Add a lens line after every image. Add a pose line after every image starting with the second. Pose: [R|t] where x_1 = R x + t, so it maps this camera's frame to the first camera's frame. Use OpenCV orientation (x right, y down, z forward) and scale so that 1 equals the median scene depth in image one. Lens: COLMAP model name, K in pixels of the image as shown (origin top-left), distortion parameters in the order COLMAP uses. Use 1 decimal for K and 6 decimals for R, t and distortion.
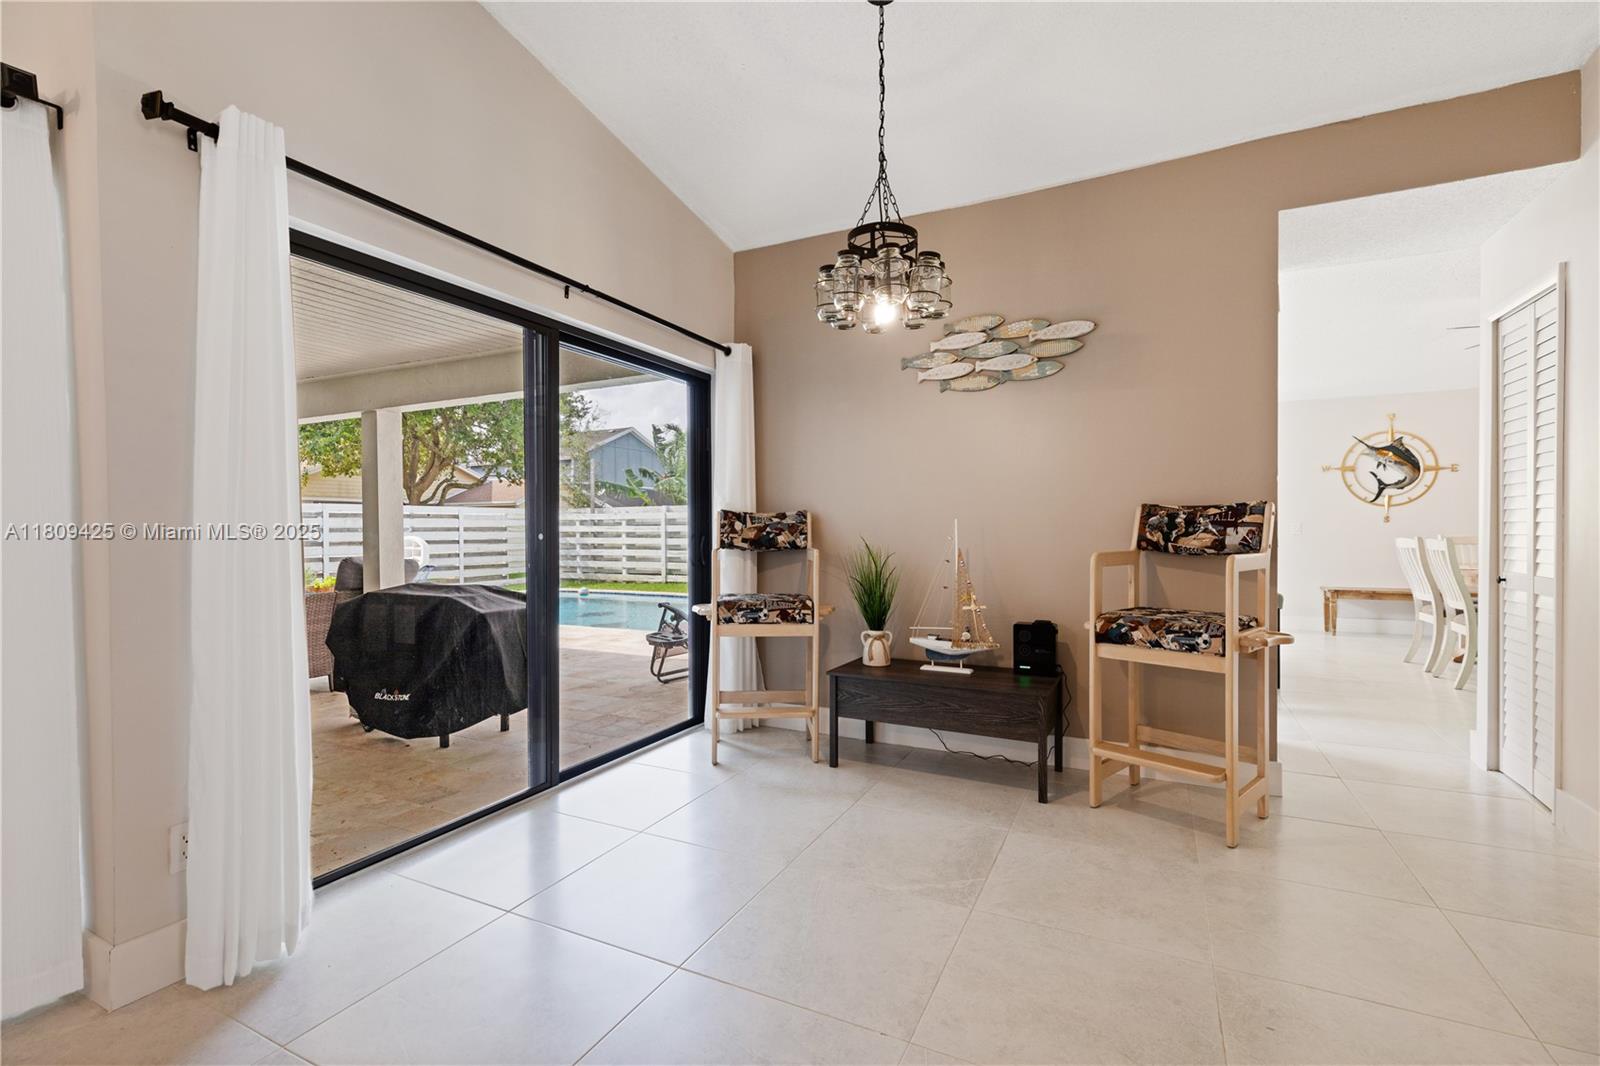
lens RADIAL K [[718.9, 0, 790.2], [0, 718.9, 531.6], [0, 0, 1]] dist [0.010610, -0.003823]
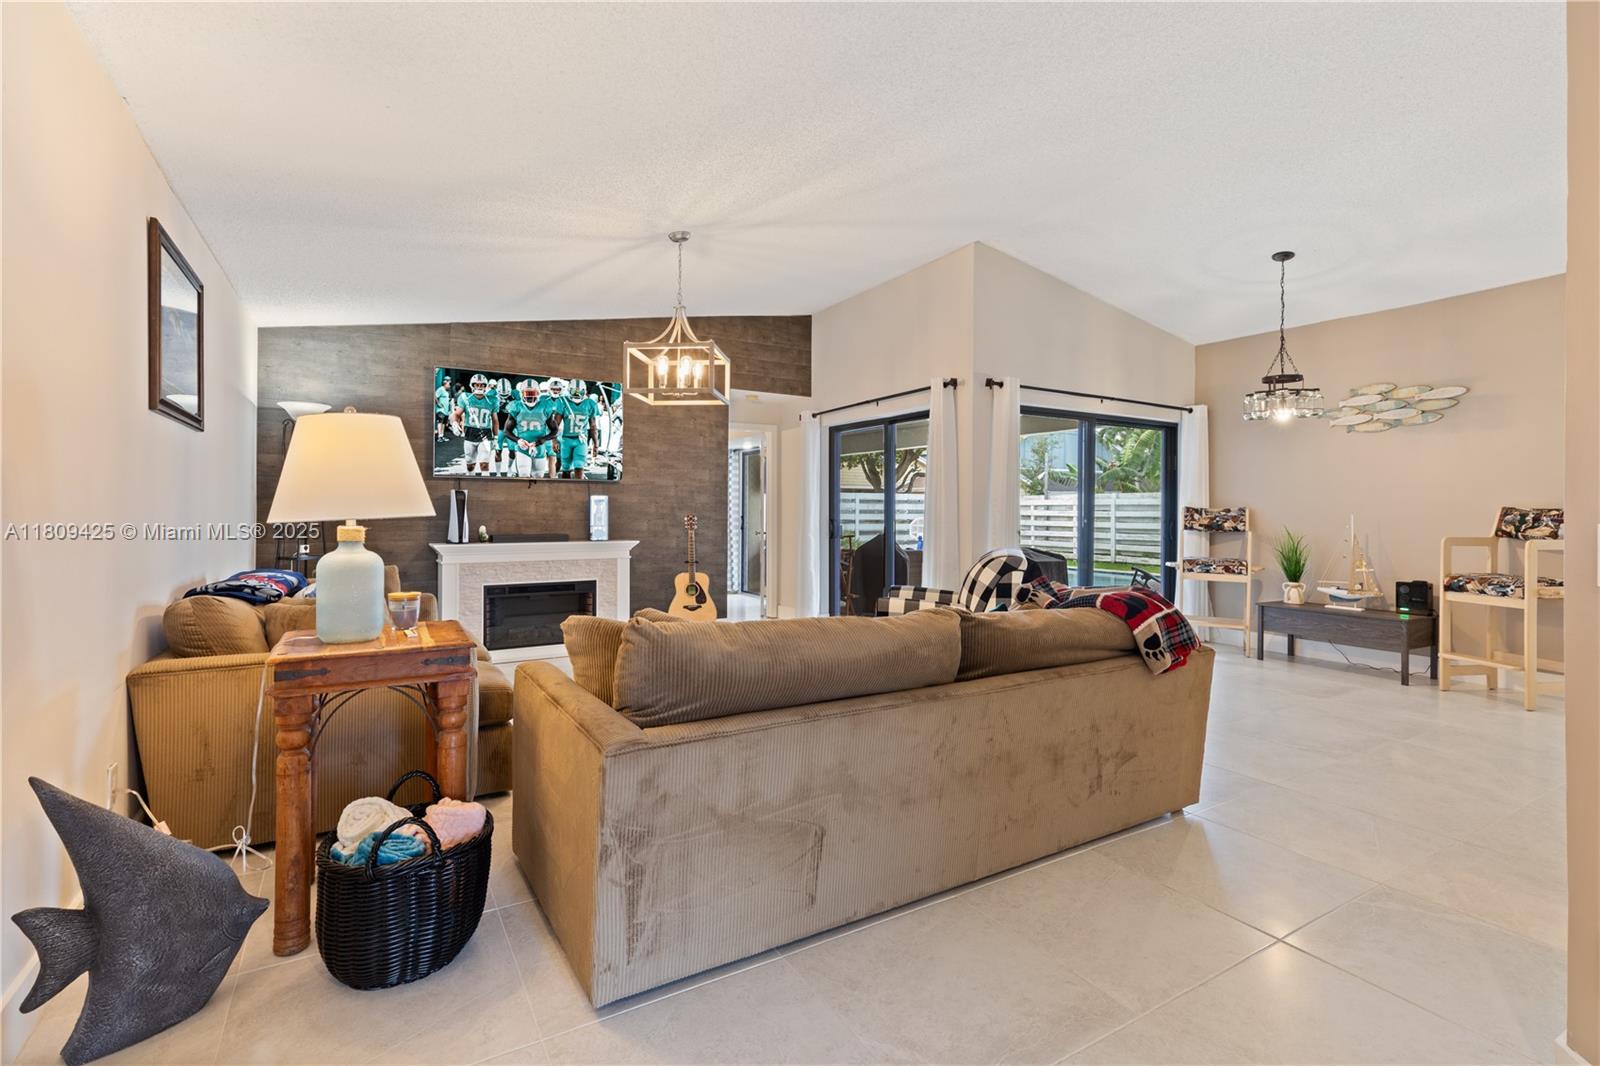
lens RADIAL K [[718.9, 0, 795.6], [0, 718.9, 509.8], [0, 0, 1]] dist [0.010610, -0.003823]
pose [[0.842741, 0.010596, -0.538214, 0.048136], [-0.013365, 0.999910, -0.001242, -0.009562], [0.538153, 0.008240, 0.842807, -0.991047]]
